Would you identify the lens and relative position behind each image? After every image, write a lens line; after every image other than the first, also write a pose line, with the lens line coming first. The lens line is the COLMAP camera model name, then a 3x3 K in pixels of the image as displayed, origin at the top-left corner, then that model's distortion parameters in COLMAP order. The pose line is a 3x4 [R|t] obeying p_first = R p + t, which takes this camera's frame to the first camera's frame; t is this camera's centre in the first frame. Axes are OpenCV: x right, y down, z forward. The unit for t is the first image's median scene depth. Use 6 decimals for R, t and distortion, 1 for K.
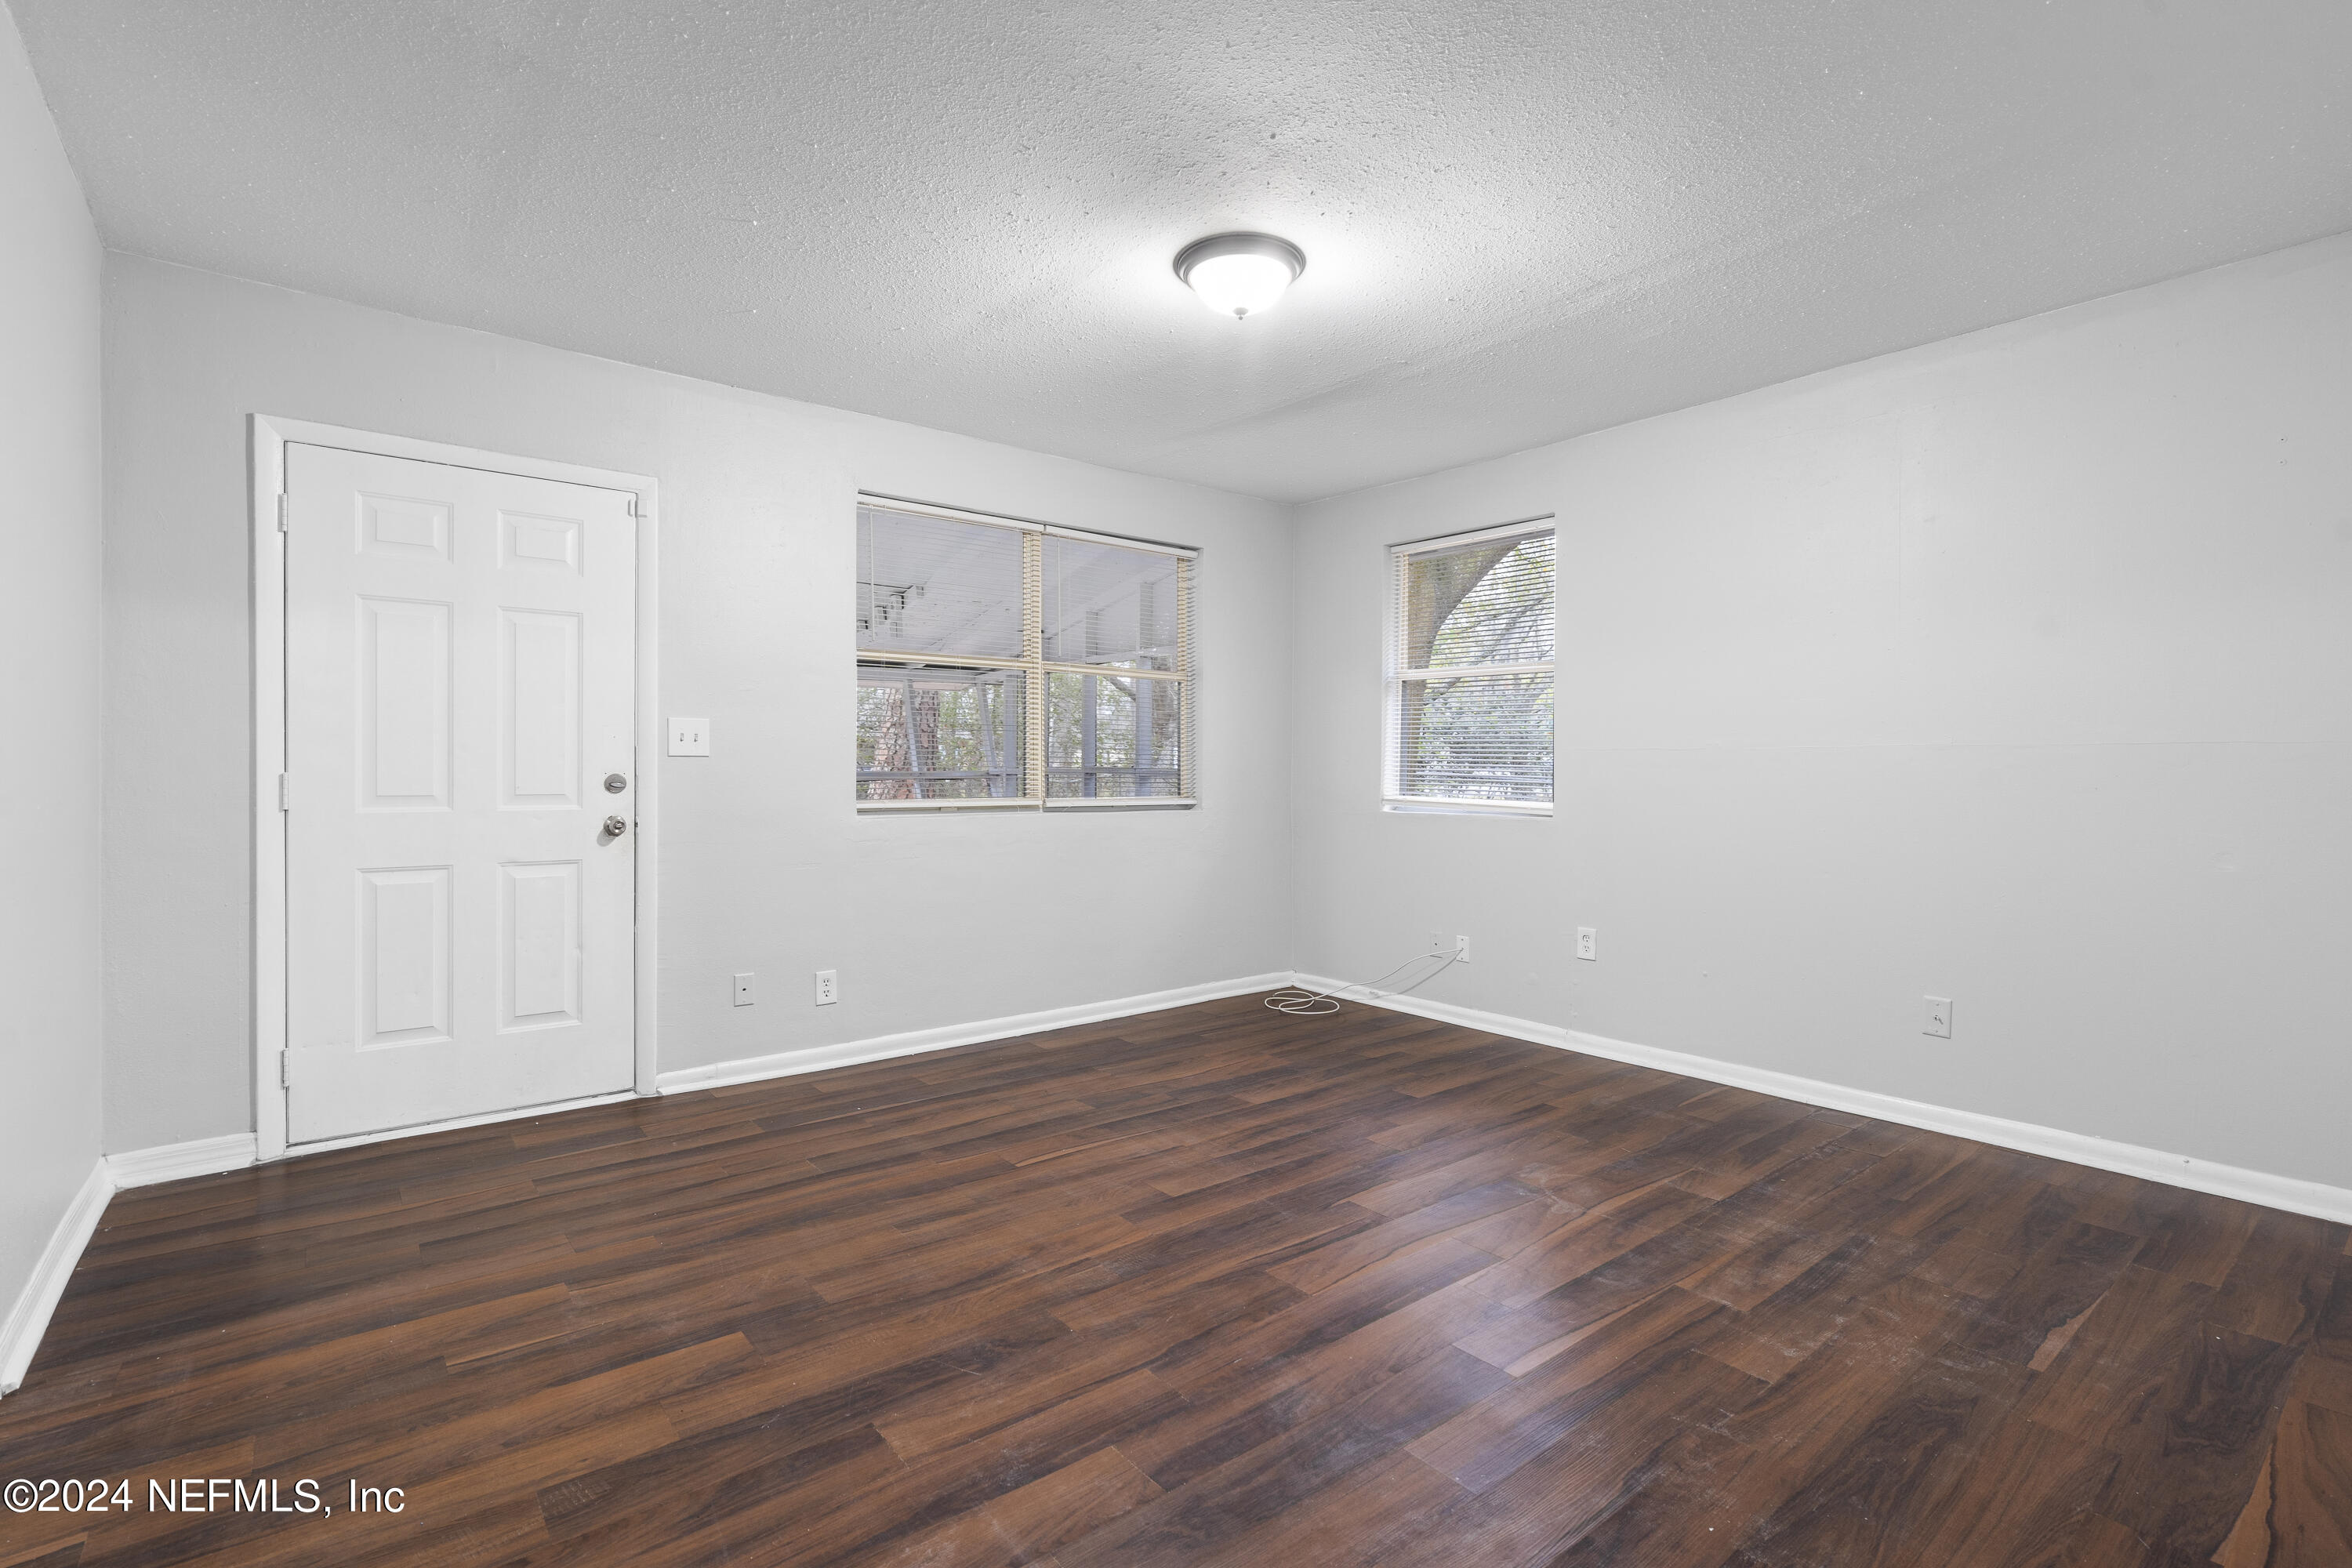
lens RADIAL K [[1073.7, 0, 1178.6], [0, 1073.7, 779.0], [0, 0, 1]] dist [-0.006027, 0.001304]
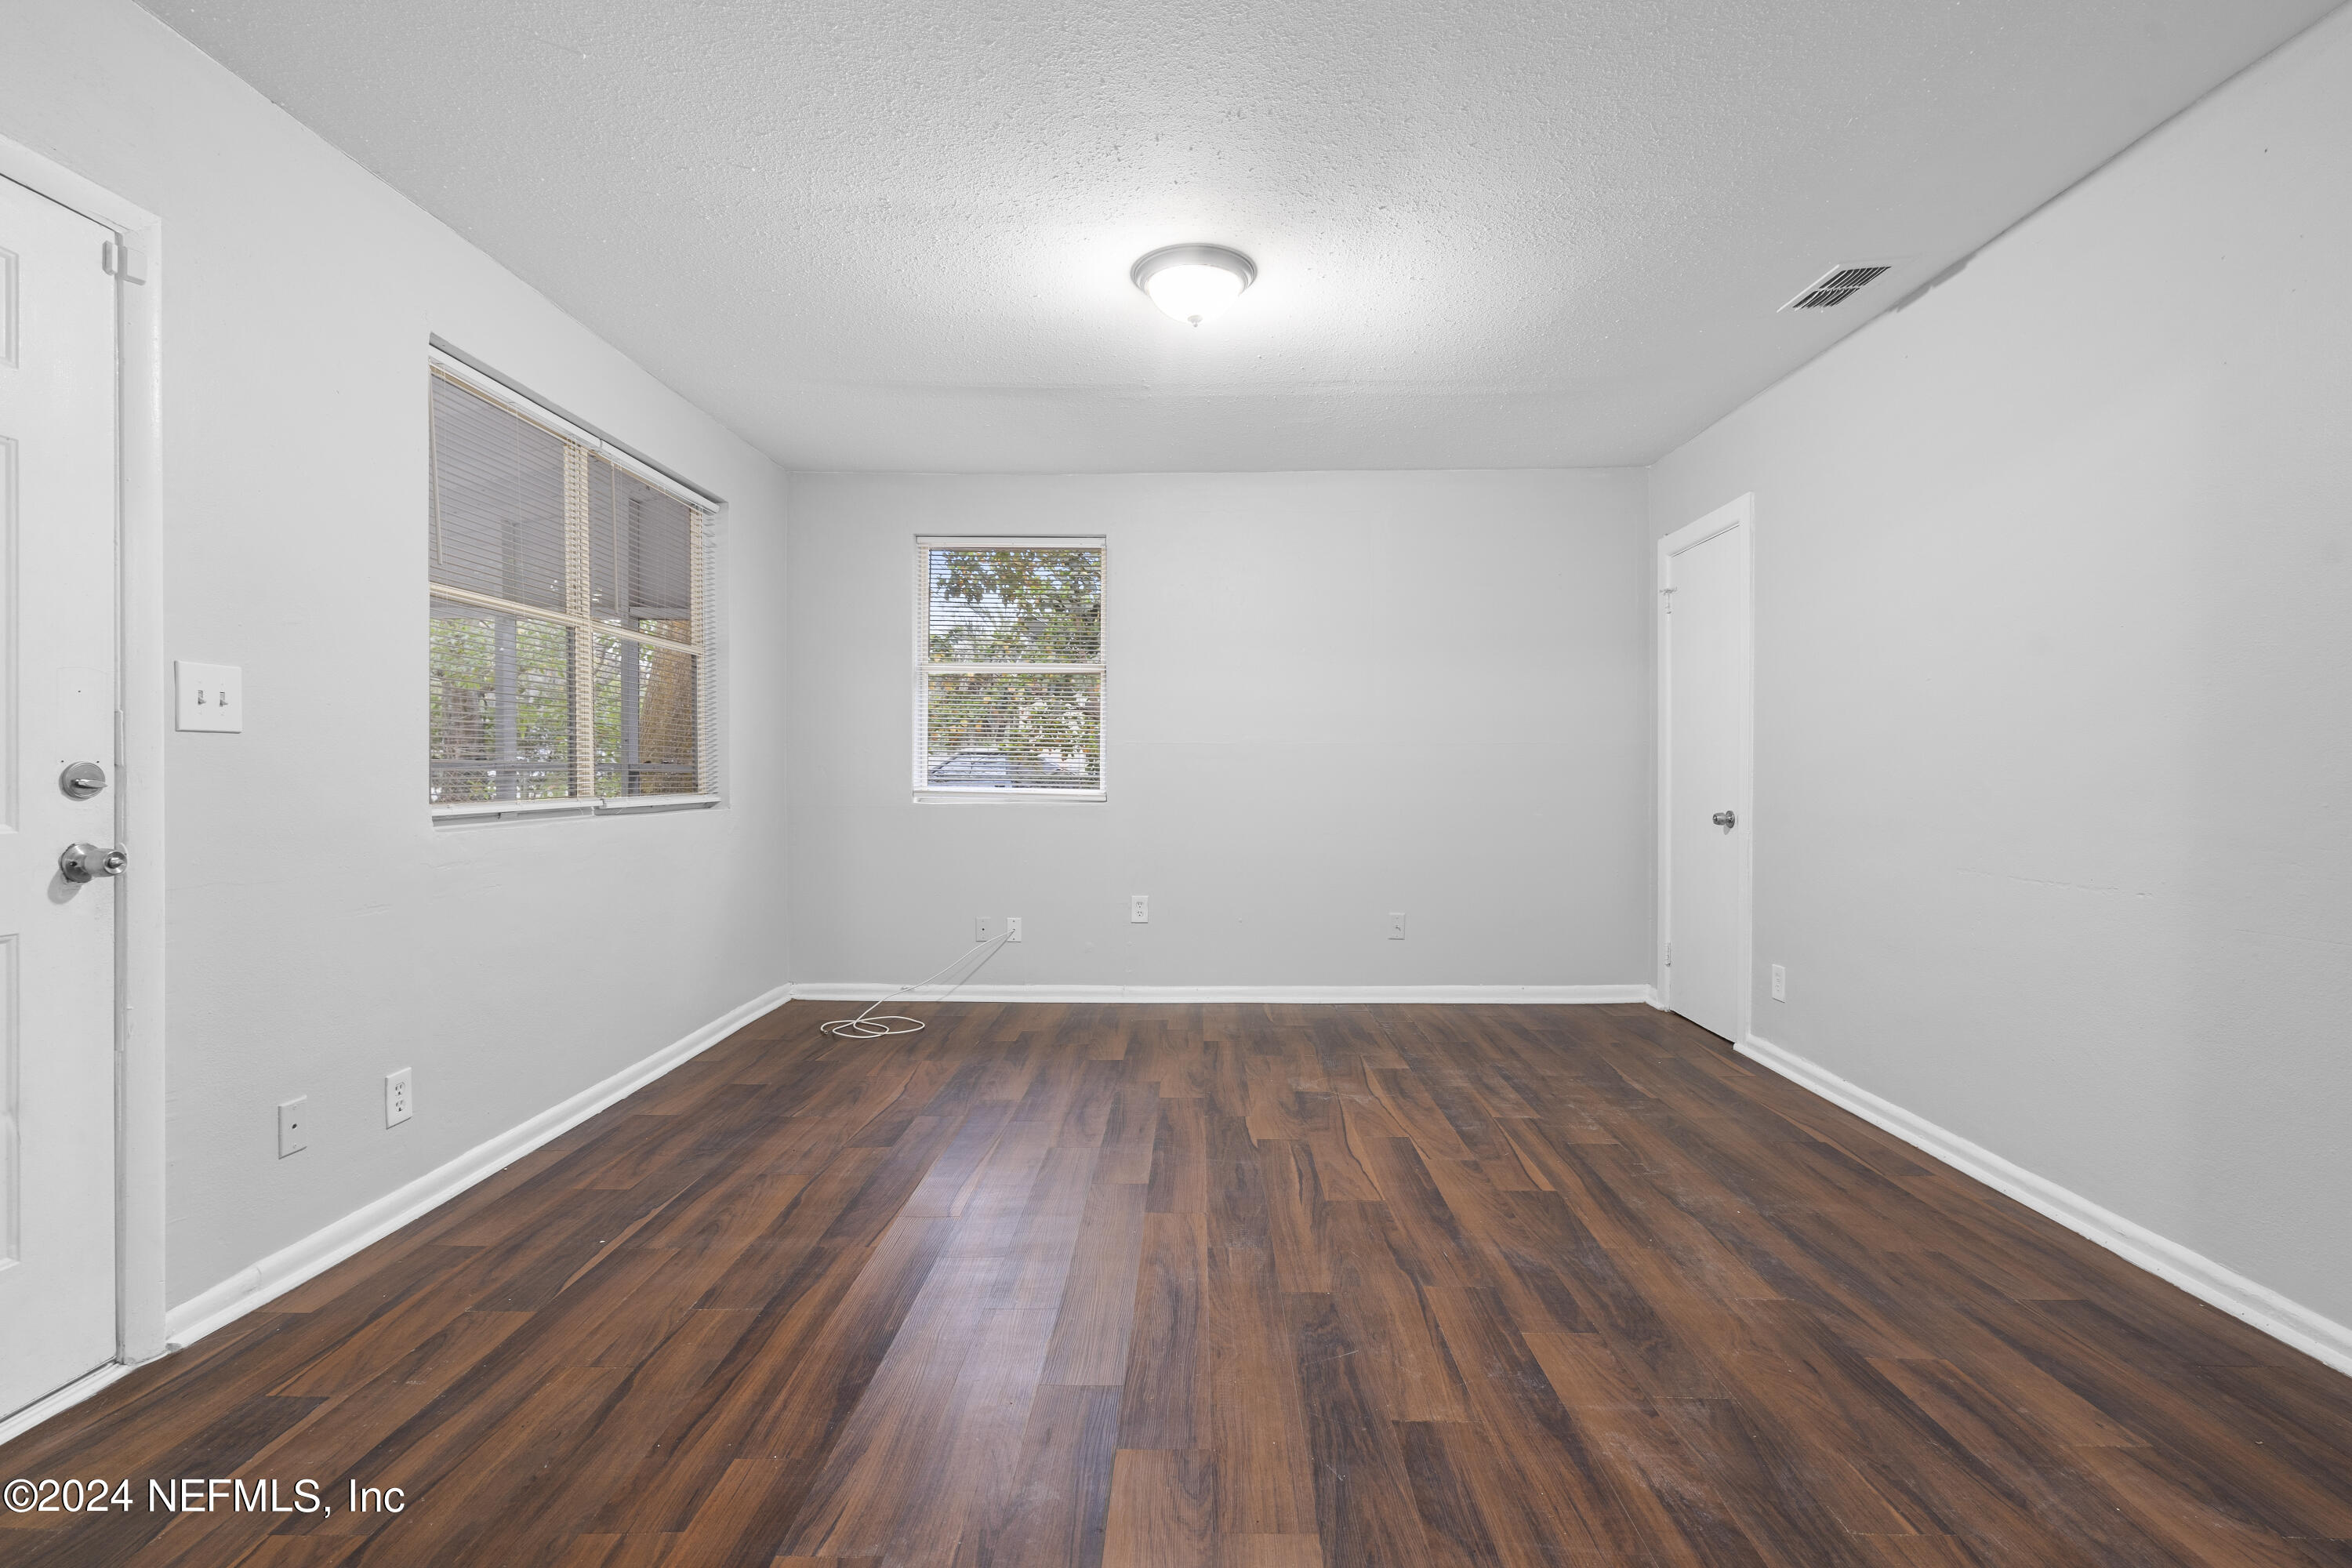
lens RADIAL K [[1073.7, 0, 1171.3], [0, 1073.7, 780.6], [0, 0, 1]] dist [-0.006027, 0.001304]
pose [[0.645769, -0.013497, 0.763413, -0.639140], [0.011369, 0.999903, 0.008061, 0.006851], [-0.763448, 0.003474, 0.645860, 0.291587]]
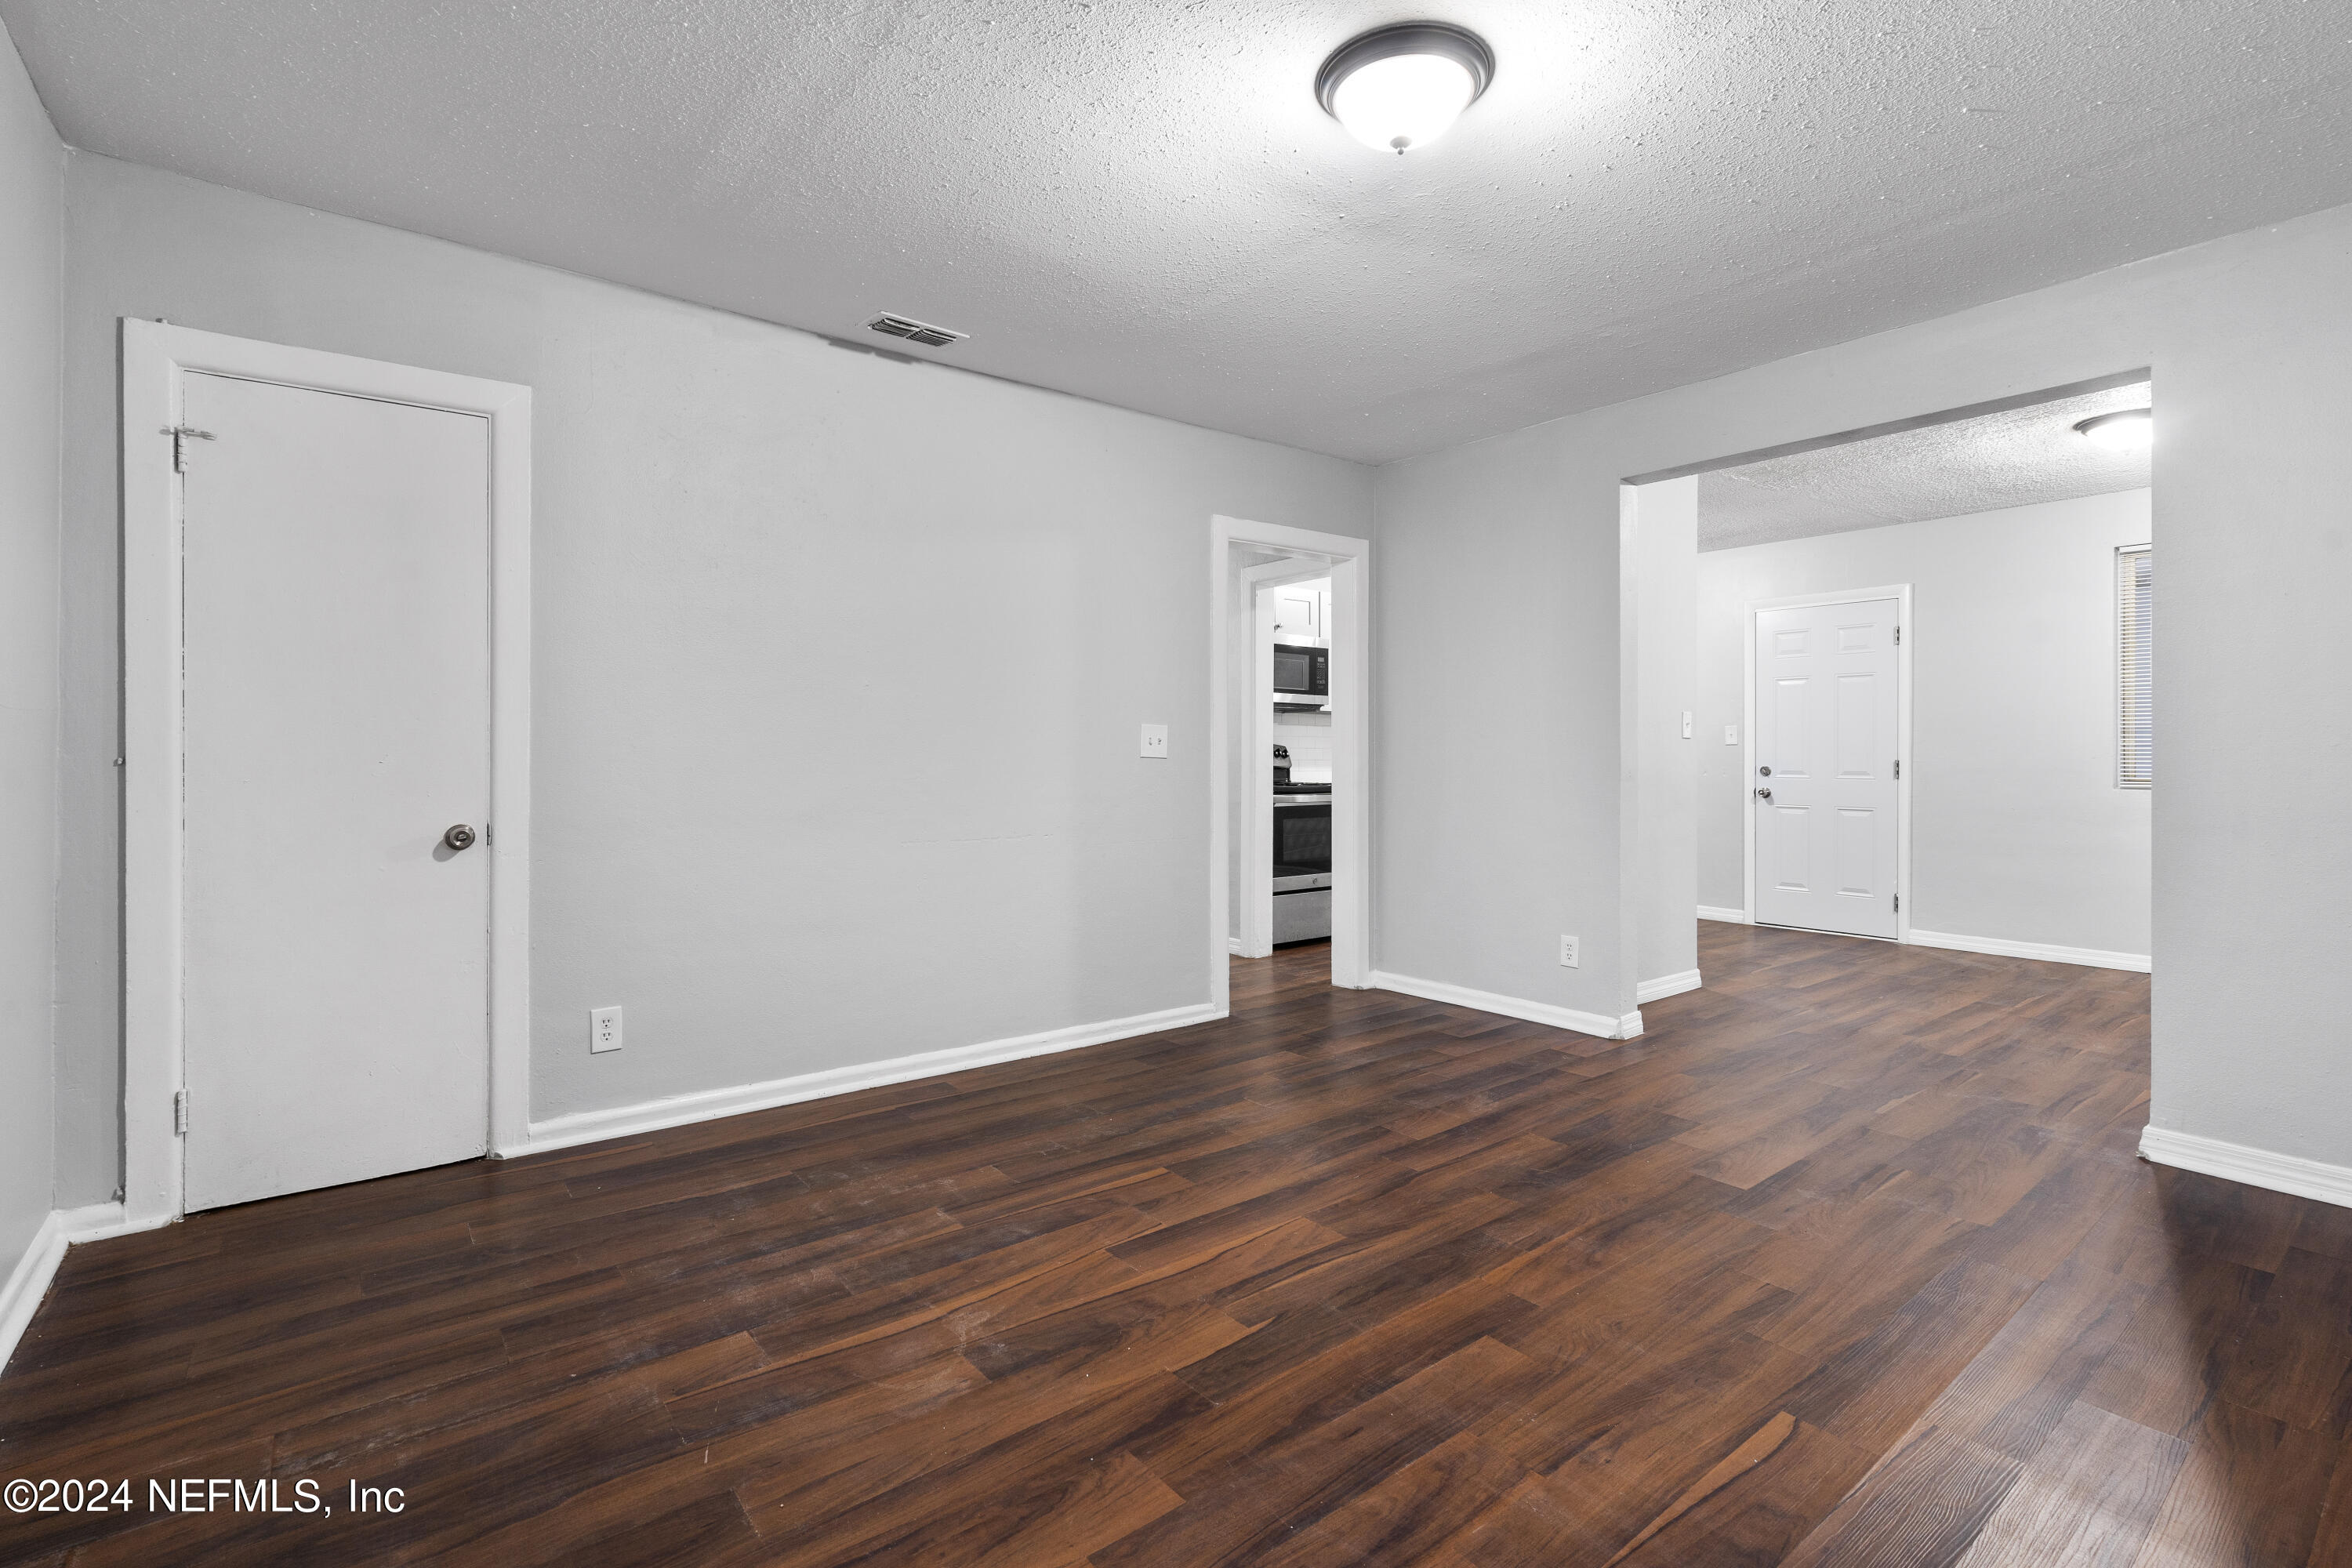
lens RADIAL K [[1073.7, 0, 1170.1], [0, 1073.7, 776.7], [0, 0, 1]] dist [-0.006027, 0.001304]
pose [[-0.999896, -0.006321, 0.012933, 0.175504], [-0.005904, 0.999471, 0.031997, -0.012053], [-0.013128, 0.031918, -0.999404, 1.477806]]
